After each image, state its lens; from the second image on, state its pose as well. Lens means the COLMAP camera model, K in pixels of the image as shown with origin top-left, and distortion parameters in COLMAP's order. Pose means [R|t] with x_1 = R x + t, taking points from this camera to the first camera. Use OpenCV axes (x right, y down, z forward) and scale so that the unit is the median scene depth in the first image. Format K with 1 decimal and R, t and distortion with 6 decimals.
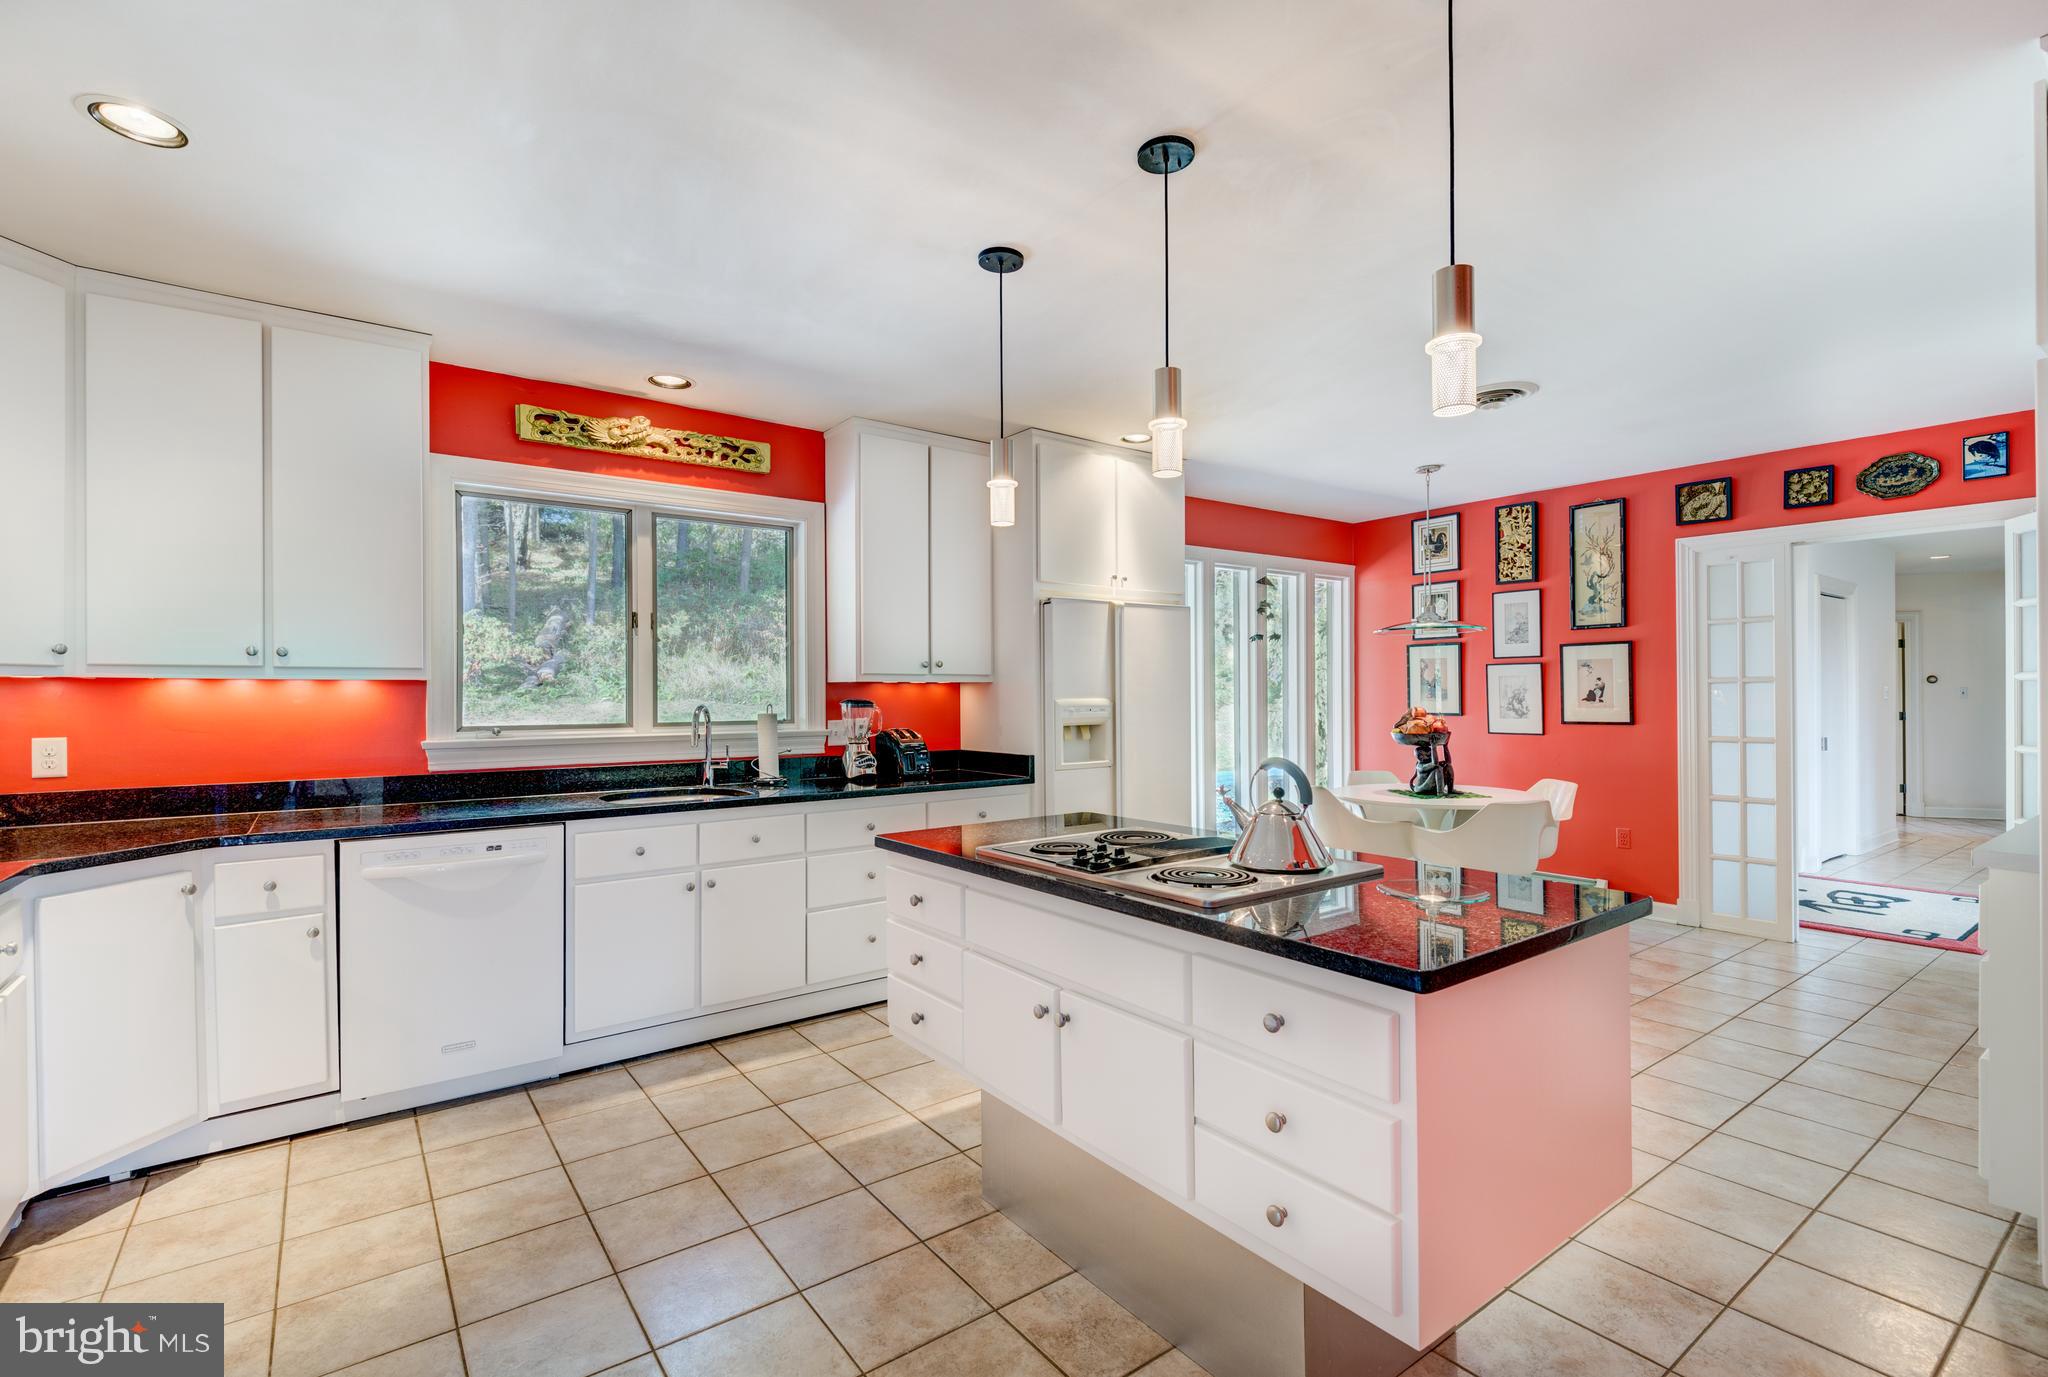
lens RADIAL K [[932.4, 0, 1024.0], [0, 932.4, 688.5], [0, 0, 1]] dist [0.000978, 0.000100]
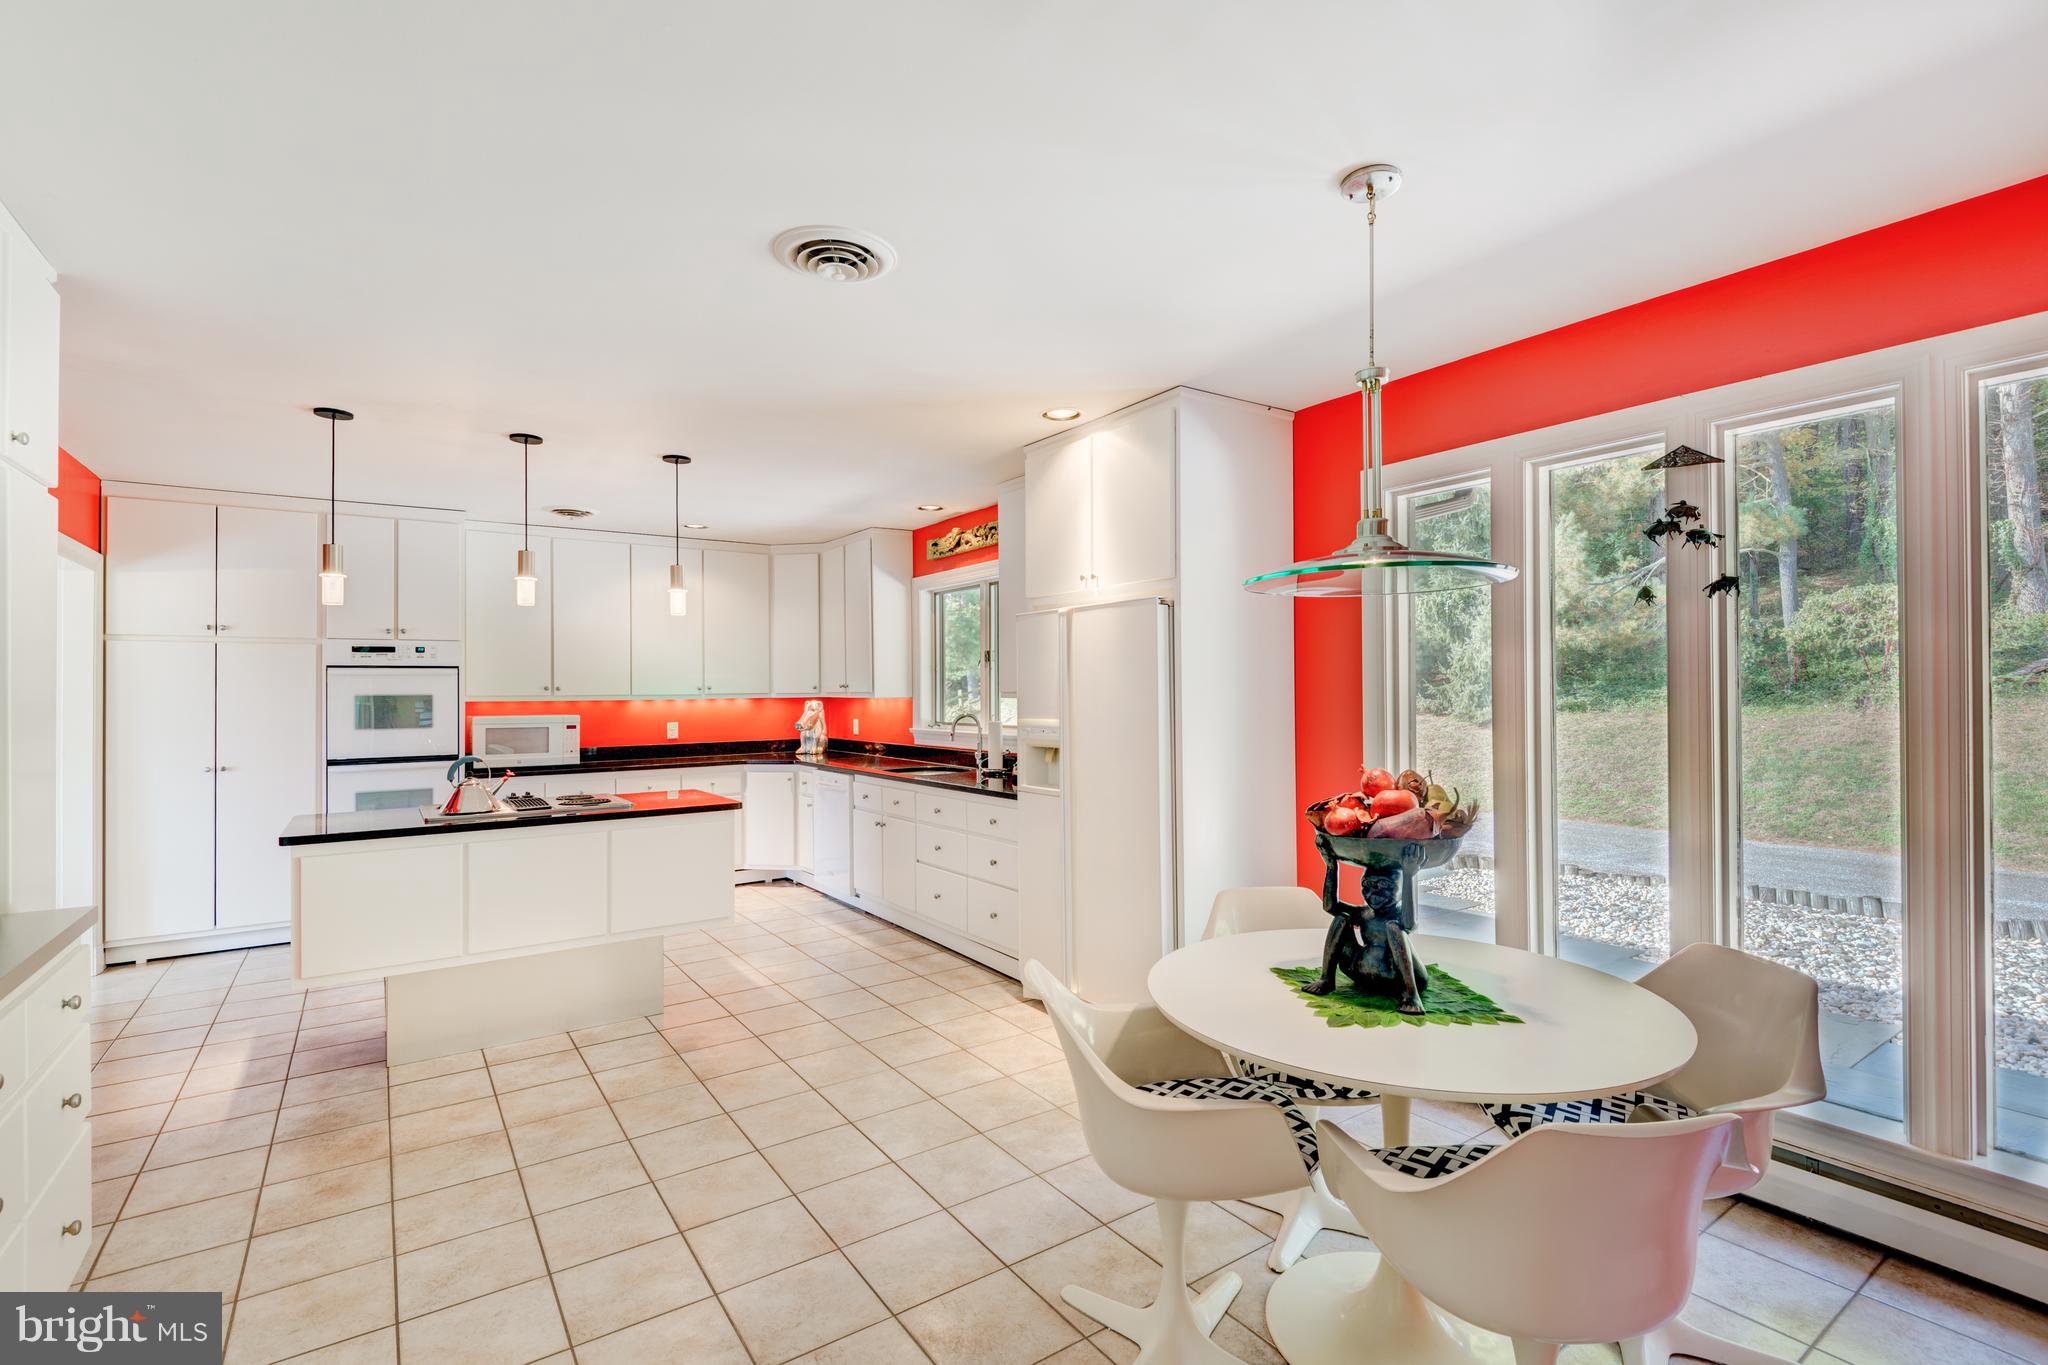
lens RADIAL K [[927.4, 0, 1024.0], [0, 927.4, 682.5], [0, 0, 1]] dist [0.000189, -0.000110]
pose [[-0.033410, -0.005972, -0.999424, 1.202134], [0.011490, 0.999914, -0.006359, -0.023248], [0.999376, -0.011696, -0.033339, 1.234210]]
